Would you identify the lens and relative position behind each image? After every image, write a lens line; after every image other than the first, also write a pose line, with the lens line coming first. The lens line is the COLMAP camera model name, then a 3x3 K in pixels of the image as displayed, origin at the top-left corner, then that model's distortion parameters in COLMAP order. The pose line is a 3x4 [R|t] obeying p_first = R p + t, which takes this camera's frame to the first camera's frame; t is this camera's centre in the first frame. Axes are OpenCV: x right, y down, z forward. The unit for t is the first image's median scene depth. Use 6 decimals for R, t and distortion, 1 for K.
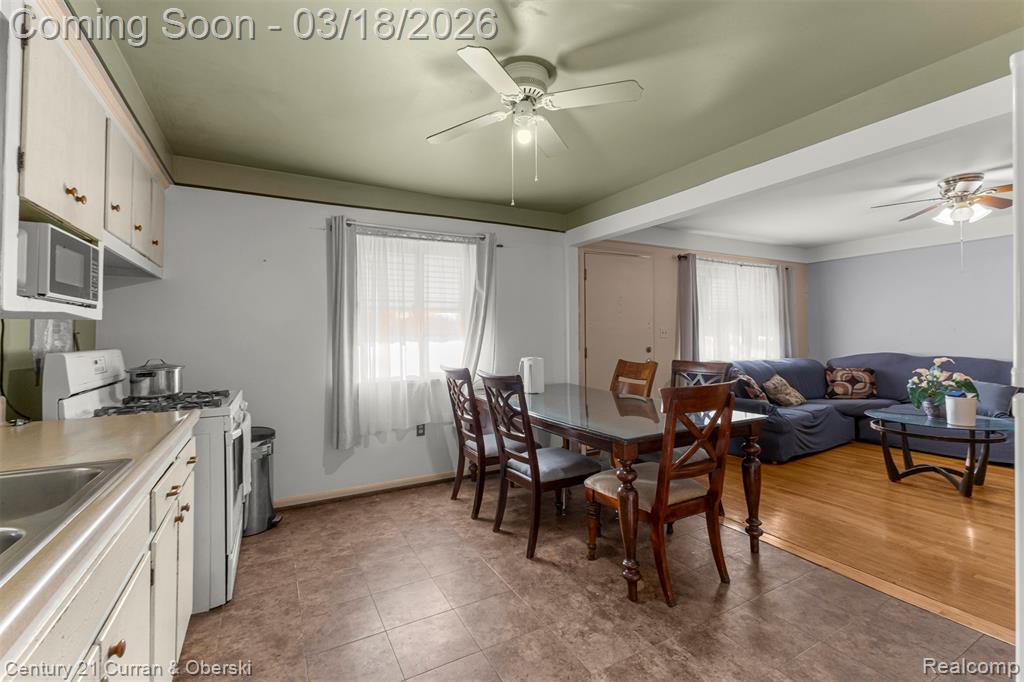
lens RADIAL K [[441.4, 0, 516.1], [0, 441.4, 336.9], [0, 0, 1]] dist [0.001863, 0.000136]
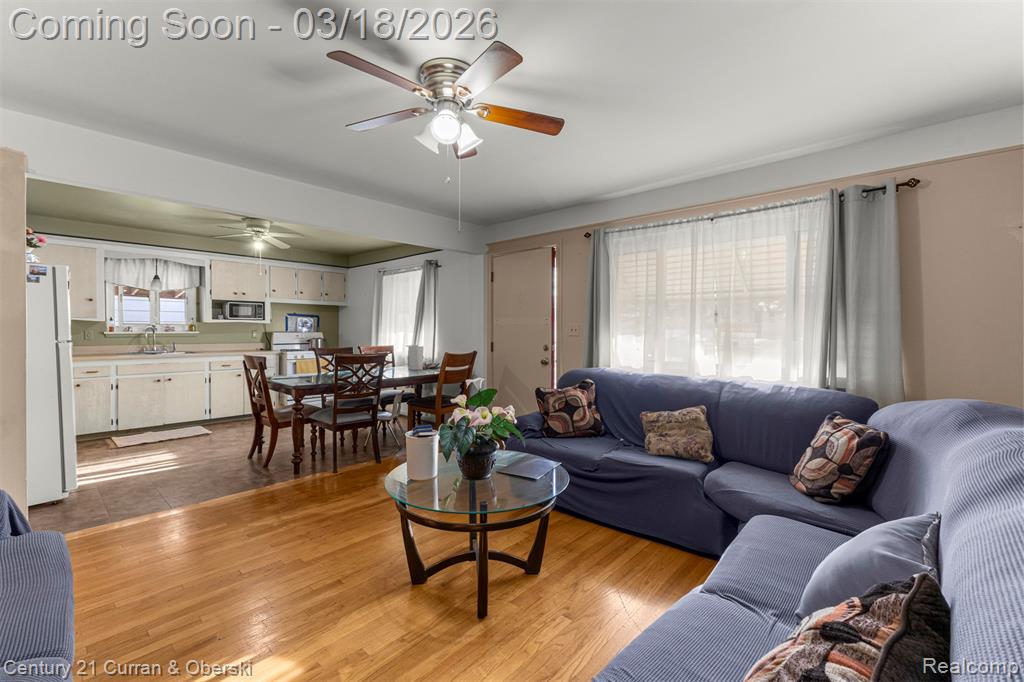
lens RADIAL K [[448.4, 0, 512.0], [0, 448.4, 341.0], [0, 0, 1]] dist [0.022078, 0.000038]
pose [[0.313050, 0.039320, -0.948922, 1.091386], [-0.009888, 0.999223, 0.038143, -0.018947], [0.949685, -0.002558, 0.313195, 0.595916]]
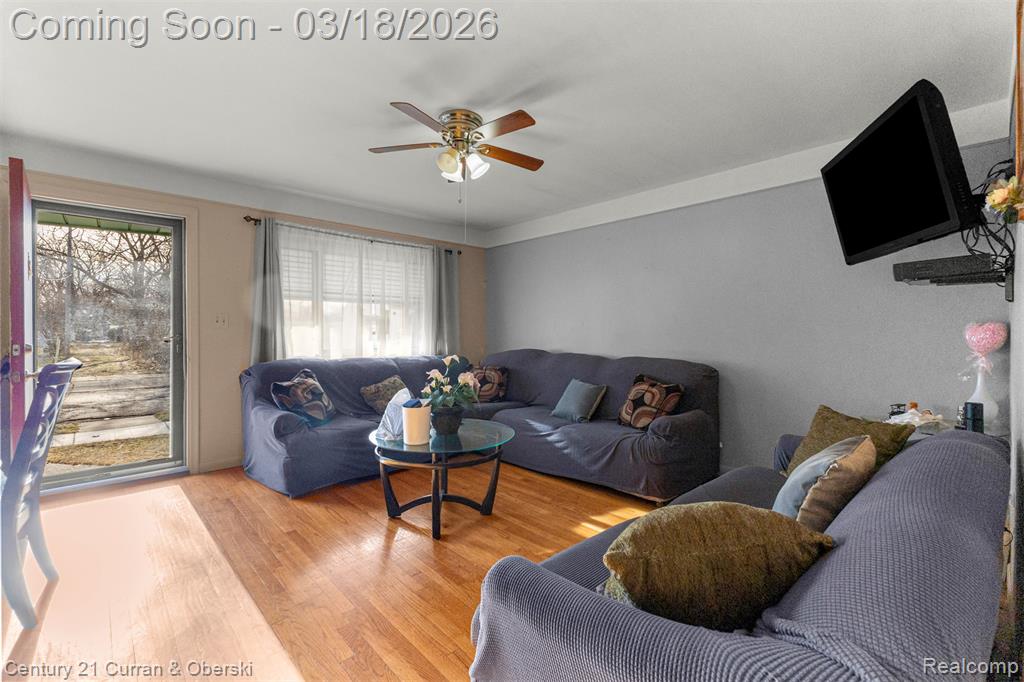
lens RADIAL K [[441.4, 0, 516.1], [0, 441.4, 336.9], [0, 0, 1]] dist [0.001863, 0.000136]
pose [[0.970758, 0.010471, 0.239833, 0.628192], [-0.012501, 0.999898, 0.006945, 0.006736], [-0.239736, -0.009740, 0.970789, 0.156699]]
